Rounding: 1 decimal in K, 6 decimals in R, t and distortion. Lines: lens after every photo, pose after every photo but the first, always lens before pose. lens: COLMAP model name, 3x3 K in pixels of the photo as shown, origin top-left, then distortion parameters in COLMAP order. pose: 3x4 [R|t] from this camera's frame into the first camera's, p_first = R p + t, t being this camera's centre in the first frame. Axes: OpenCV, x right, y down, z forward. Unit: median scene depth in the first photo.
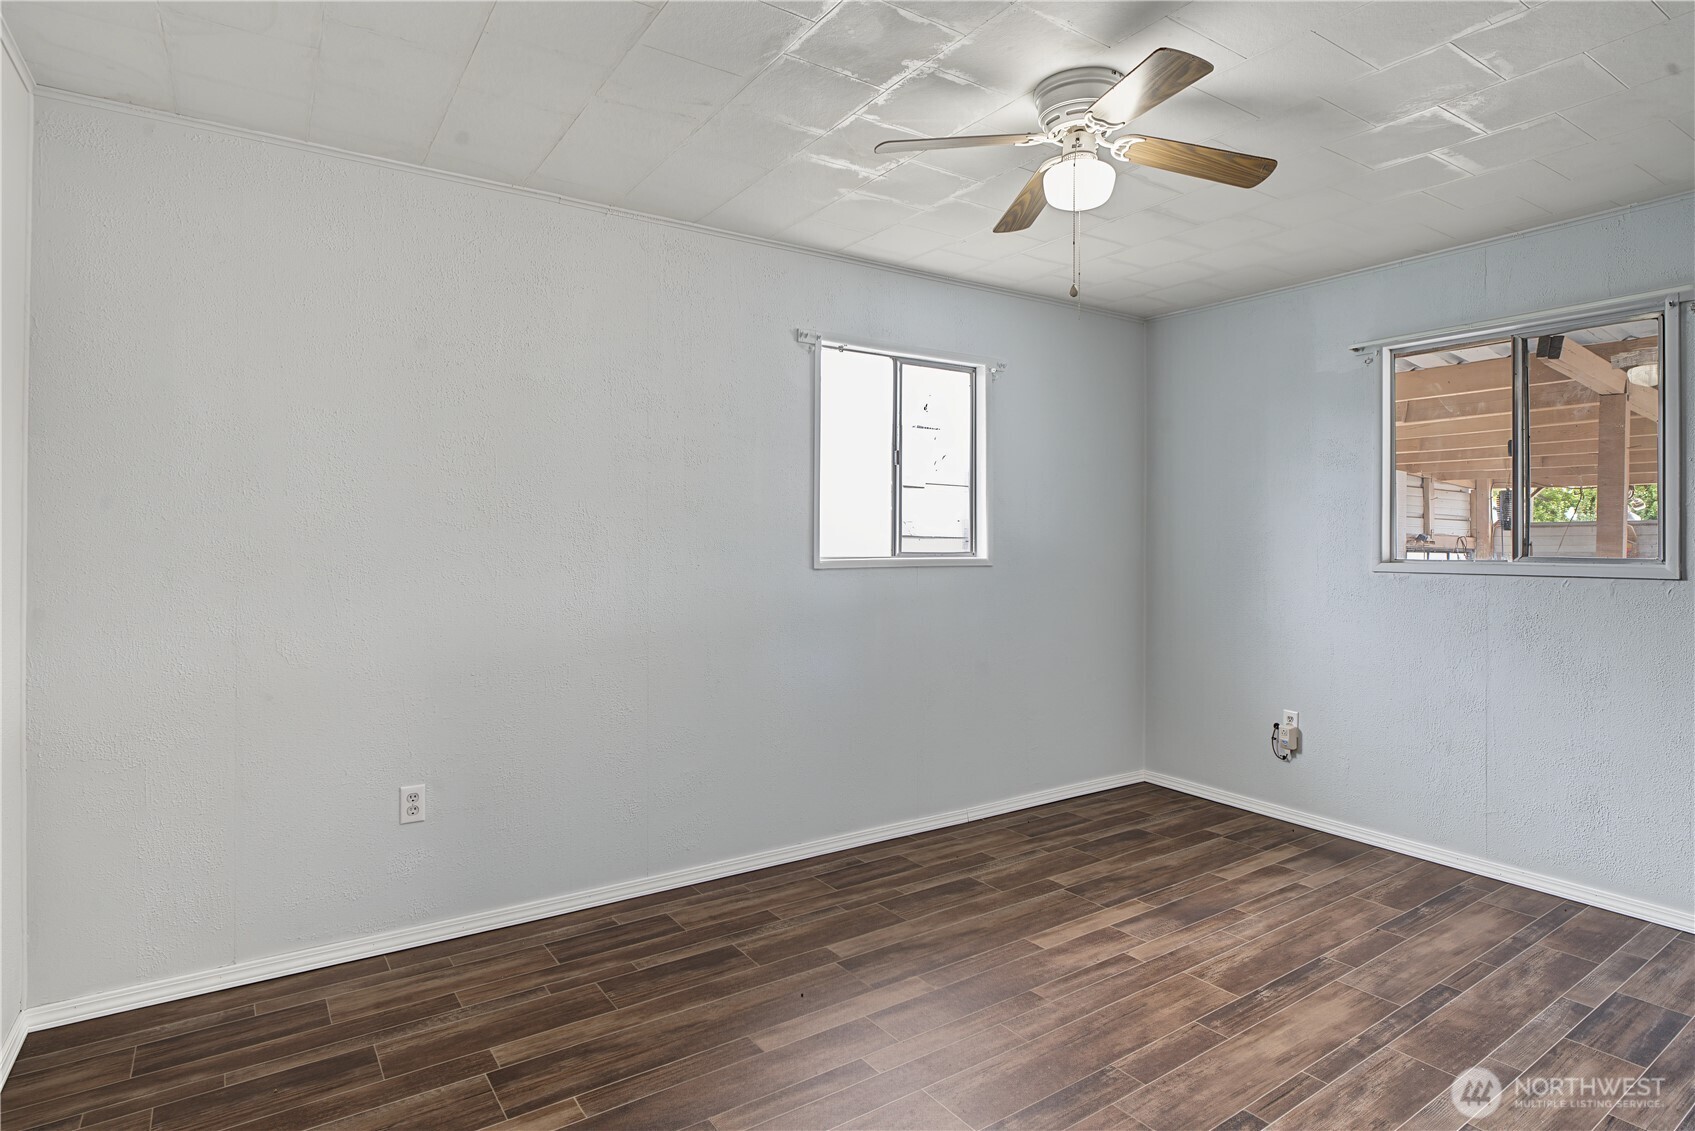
lens RADIAL K [[889.2, 0, 842.1], [0, 889.2, 556.8], [0, 0, 1]] dist [-0.000831, 0.000287]
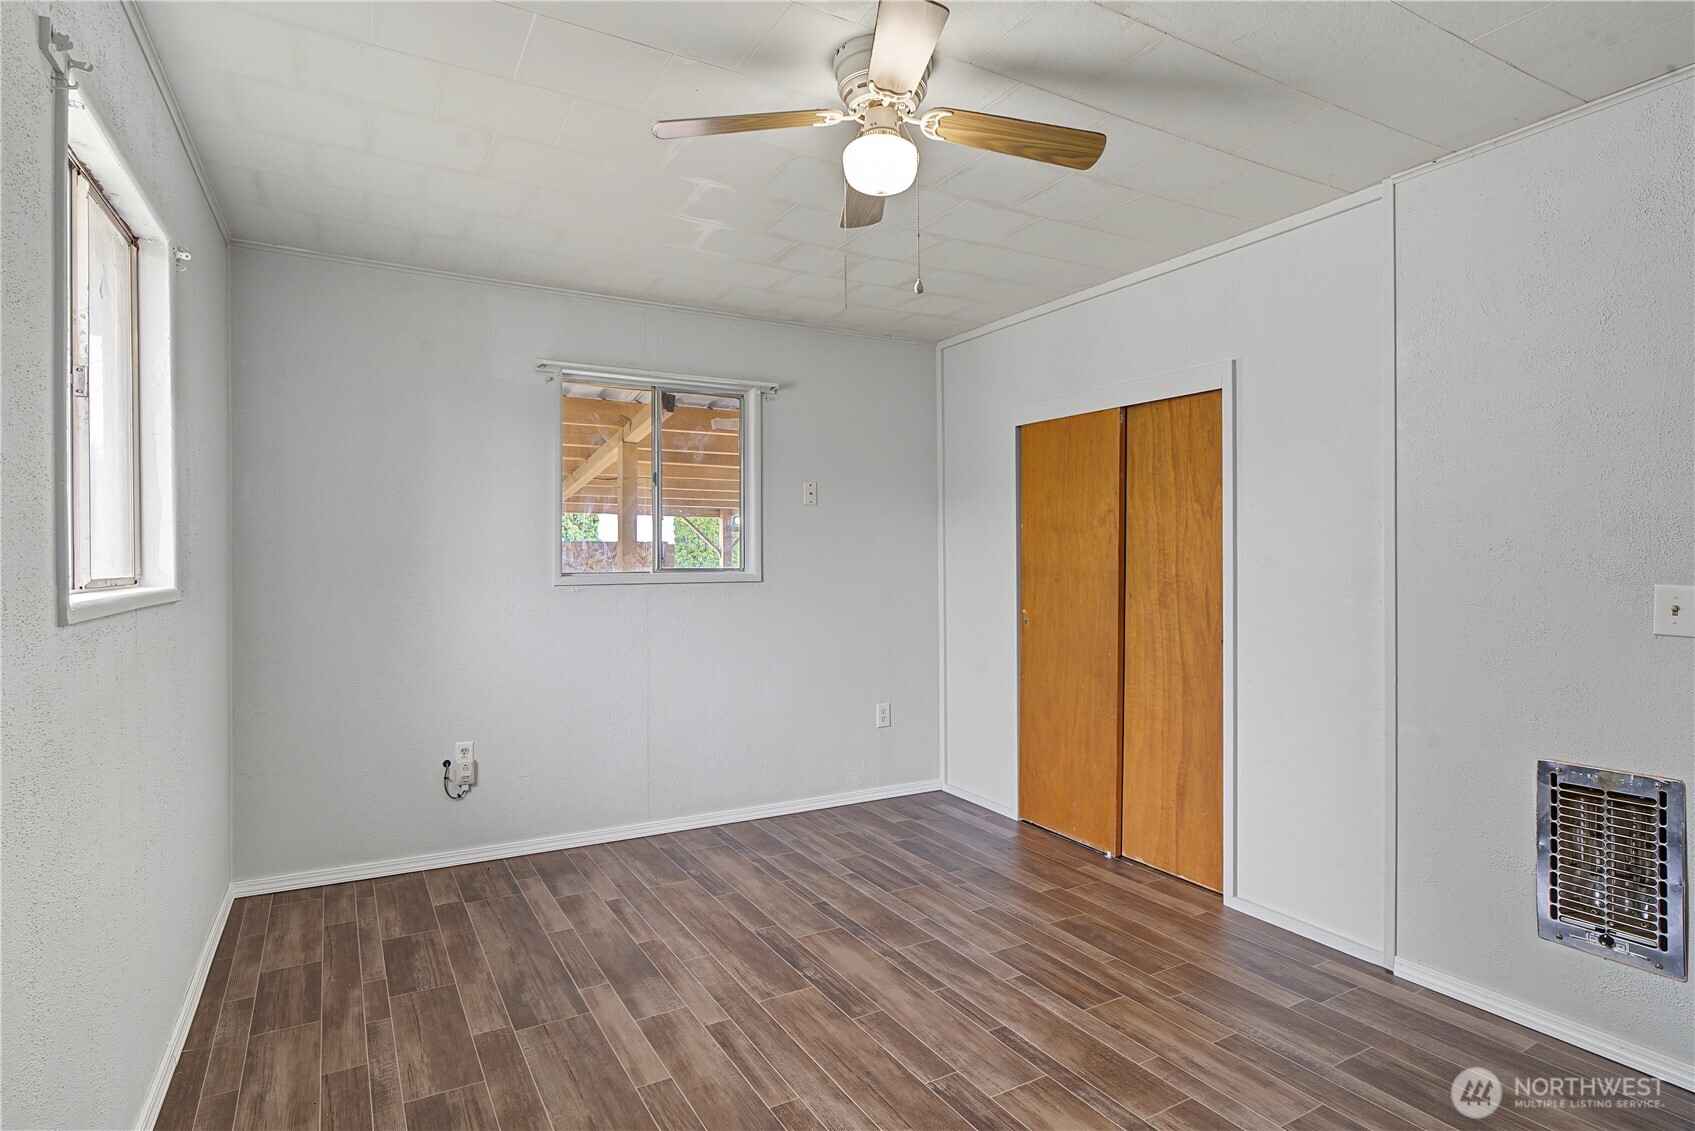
lens RADIAL K [[889.2, 0, 842.1], [0, 889.2, 556.8], [0, 0, 1]] dist [-0.000831, 0.000287]
pose [[0.079532, -0.006228, 0.996813, -0.480939], [0.019934, 0.999790, 0.004656, -0.016944], [-0.996633, 0.019500, 0.079639, 0.693949]]
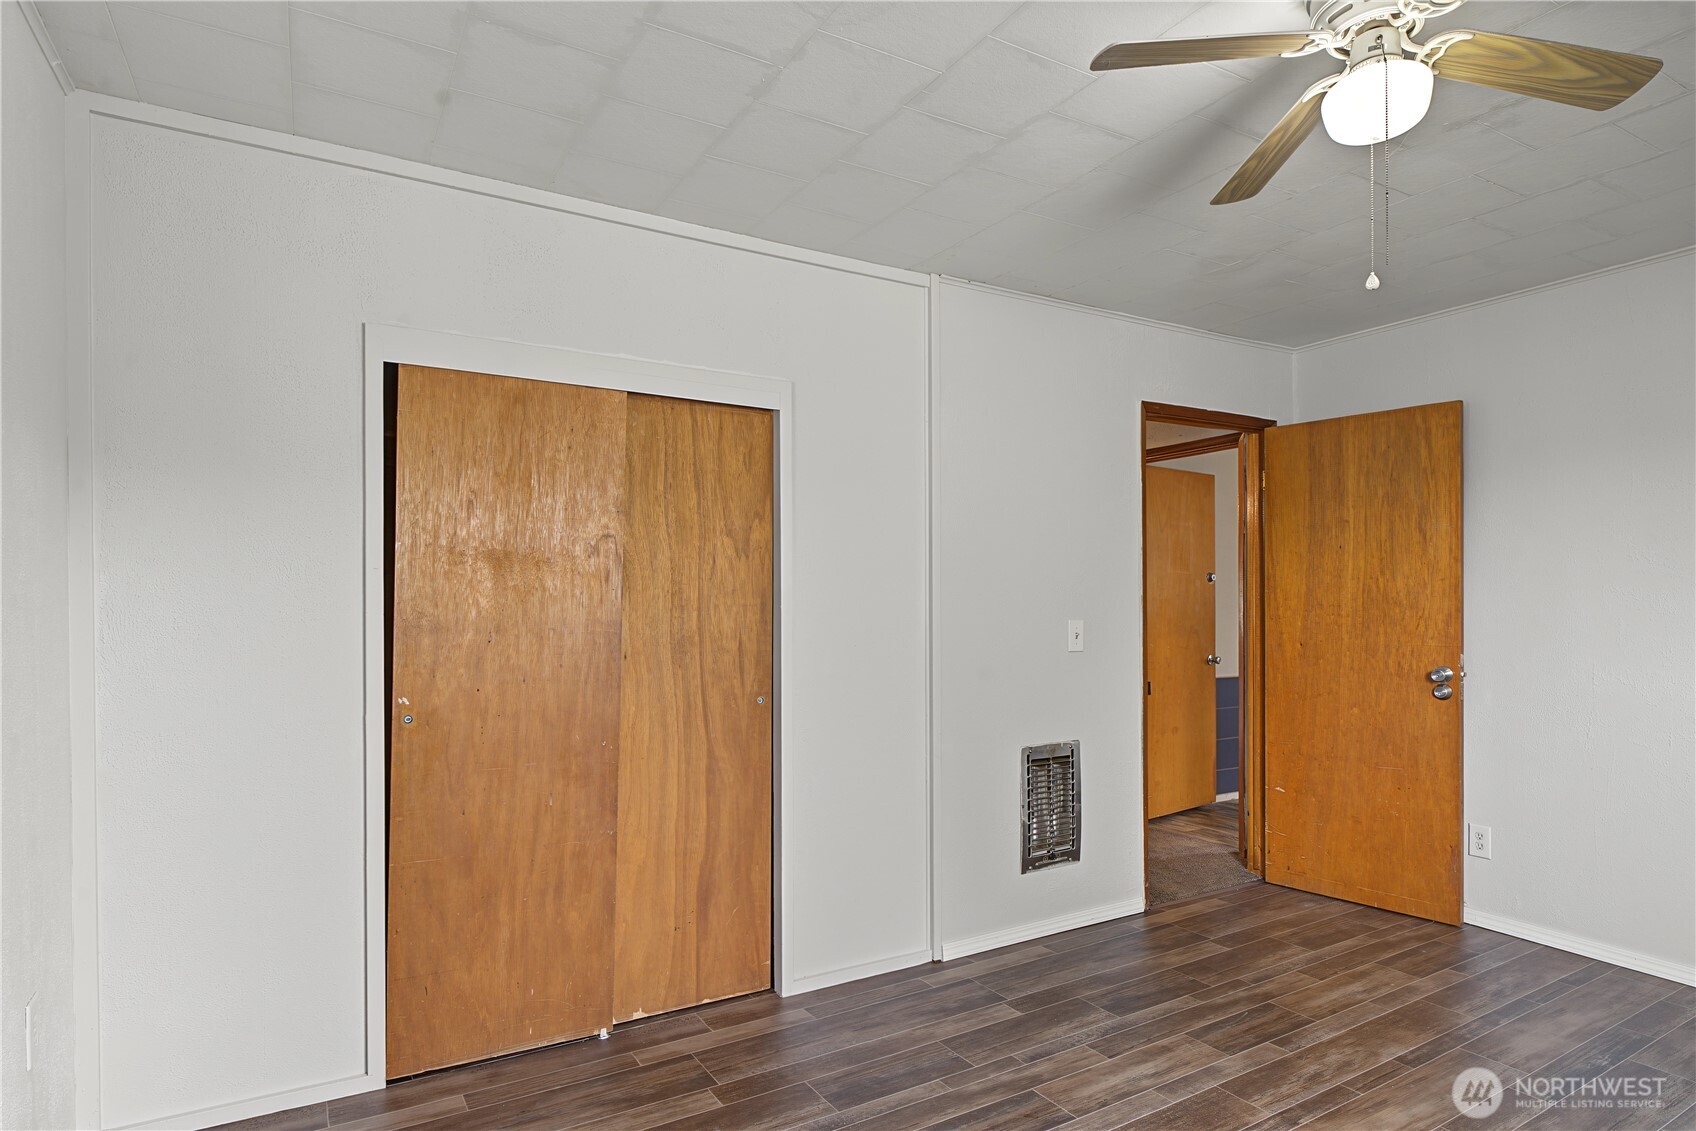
lens RADIAL K [[968.2, 0, 846.4], [0, 968.2, 605.6], [0, 0, 1]] dist [0.003543, 0.000963]
pose [[-0.999200, -0.003875, 0.039813, 1.009347], [-0.003226, 0.999861, 0.016342, -0.016037], [-0.039871, 0.016201, -0.999074, 1.669838]]
